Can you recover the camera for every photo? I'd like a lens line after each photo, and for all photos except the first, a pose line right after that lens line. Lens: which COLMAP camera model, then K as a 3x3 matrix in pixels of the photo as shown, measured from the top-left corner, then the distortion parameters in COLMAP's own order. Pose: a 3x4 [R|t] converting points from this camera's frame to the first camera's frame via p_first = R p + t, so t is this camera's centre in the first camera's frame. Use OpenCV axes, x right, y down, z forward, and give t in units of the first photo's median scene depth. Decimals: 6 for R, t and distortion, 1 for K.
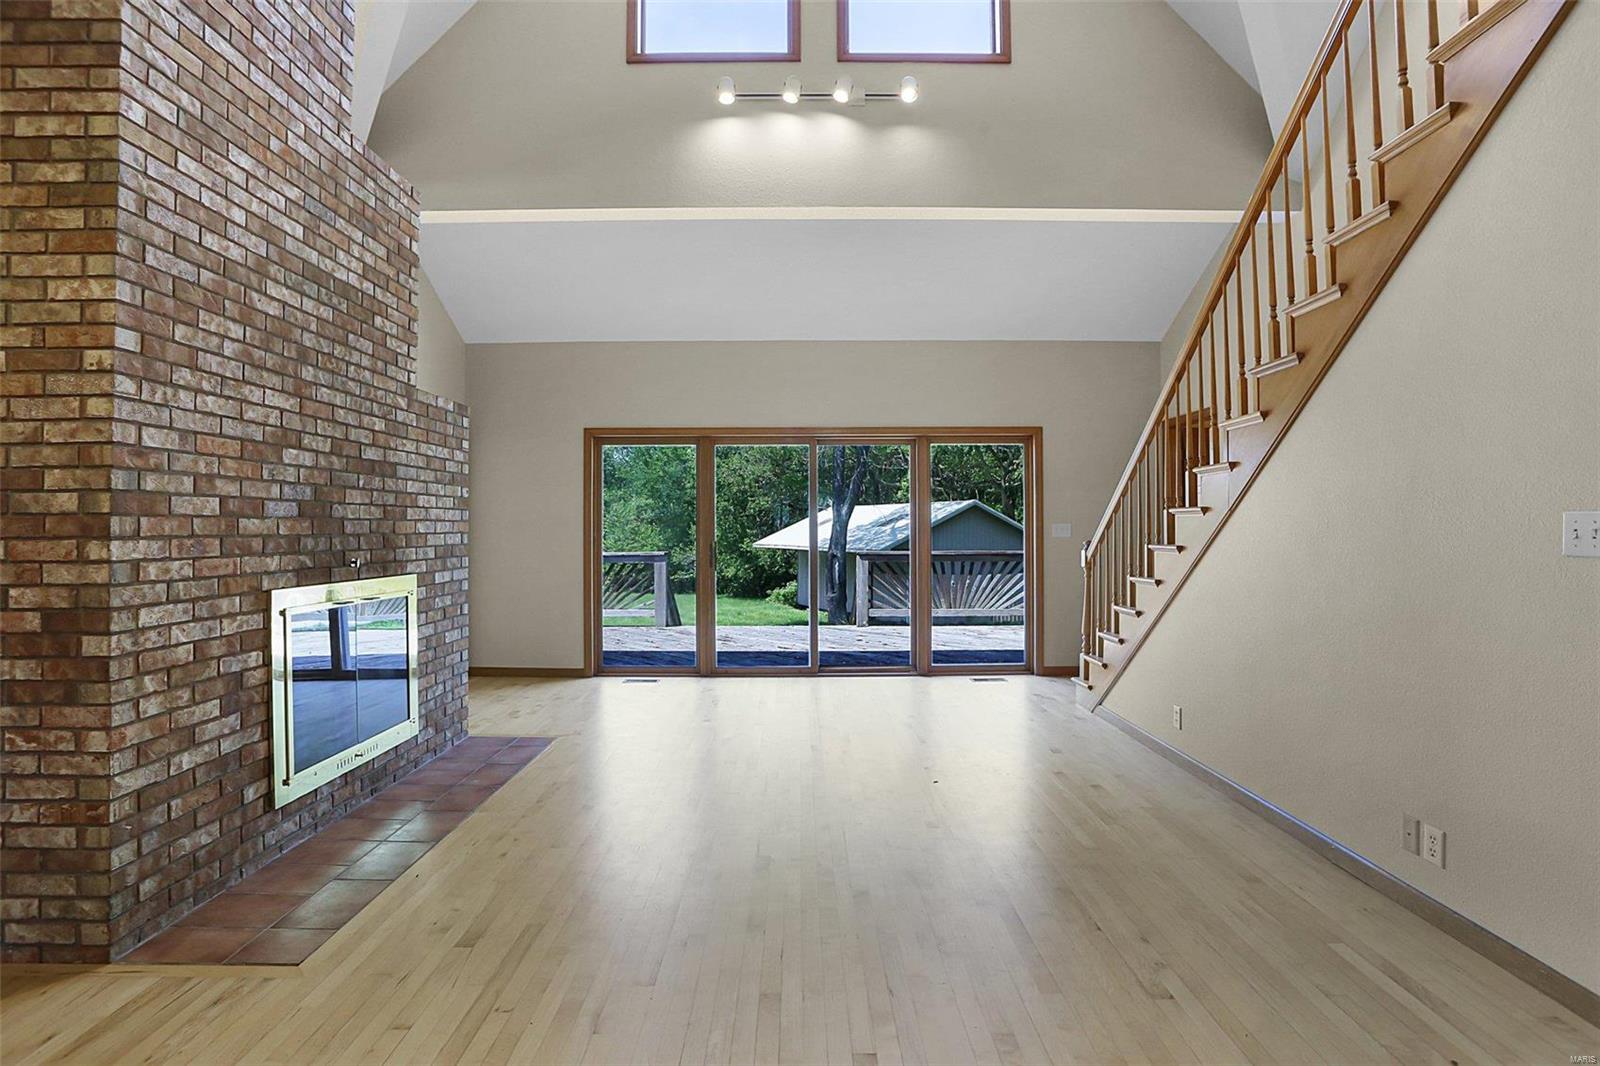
lens RADIAL K [[779.2, 0, 799.8], [0, 779.2, 528.3], [0, 0, 1]] dist [-0.004396, -0.001120]
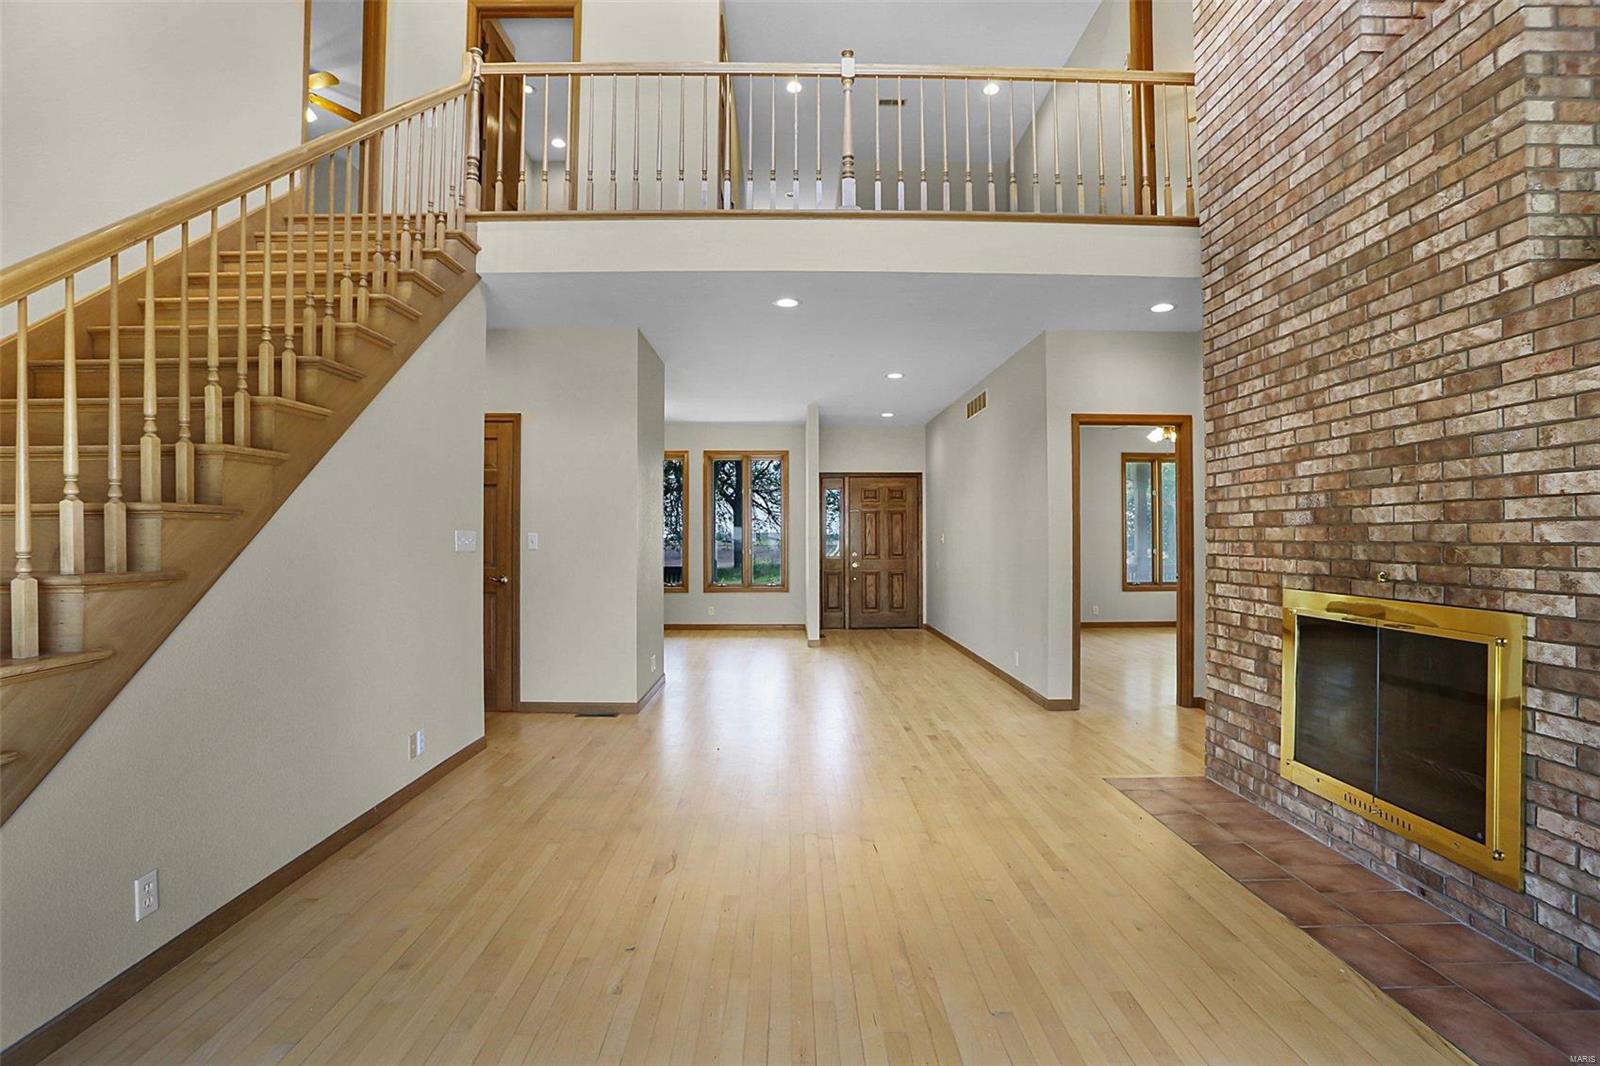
lens RADIAL K [[779.2, 0, 799.9], [0, 779.2, 530.0], [0, 0, 1]] dist [-0.004396, -0.001120]
pose [[-0.999887, 0.005075, -0.014119, 0.062707], [0.005199, 0.999948, -0.008795, -0.001594], [0.014074, -0.008867, -0.999862, 2.192142]]
